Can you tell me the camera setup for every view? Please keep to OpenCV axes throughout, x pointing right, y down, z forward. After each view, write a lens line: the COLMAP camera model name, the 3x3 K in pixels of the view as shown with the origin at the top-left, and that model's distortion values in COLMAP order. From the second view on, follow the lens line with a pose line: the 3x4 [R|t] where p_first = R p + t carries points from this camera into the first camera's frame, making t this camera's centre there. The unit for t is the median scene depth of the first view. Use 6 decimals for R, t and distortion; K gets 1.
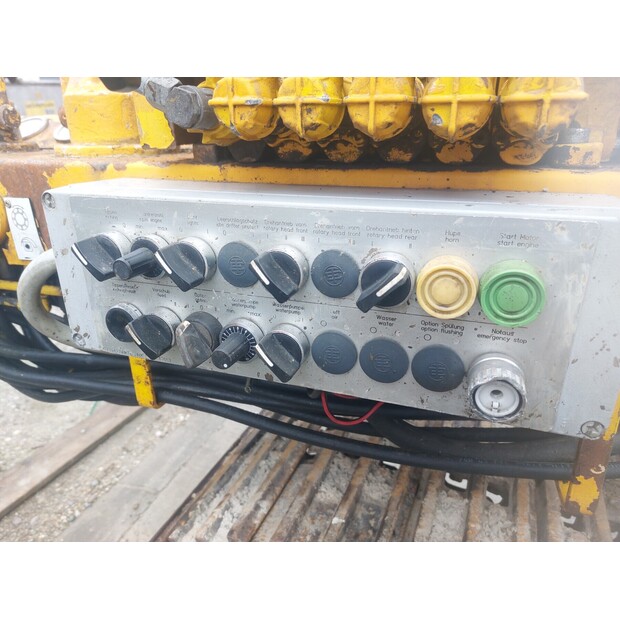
lens RADIAL K [[508.5, 0, 310.0], [0, 508.5, 310.0], [0, 0, 1]] dist [0.004102, -0.005088]
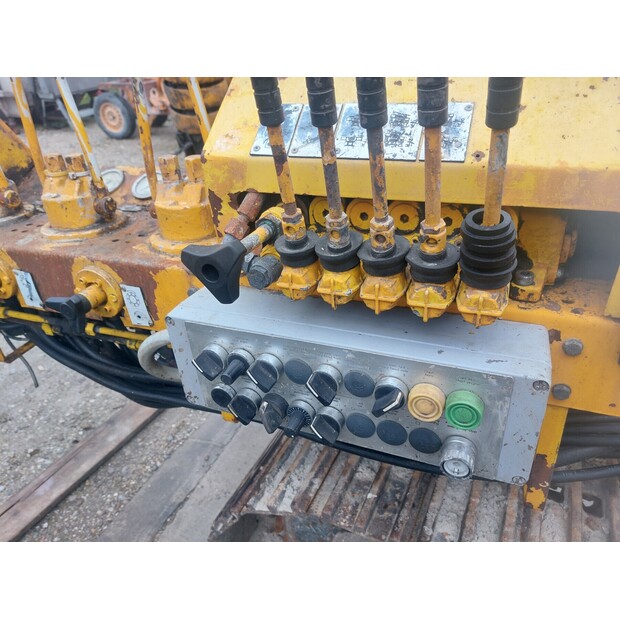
lens RADIAL K [[530.5, 0, 310.0], [0, 530.5, 310.0], [0, 0, 1]] dist [0.072982, -0.141224]
pose [[0.996369, -0.026793, -0.080820, 0.019143], [0.039323, 0.986706, 0.157684, -0.294012], [0.075520, -0.160289, 0.984177, -0.319988]]
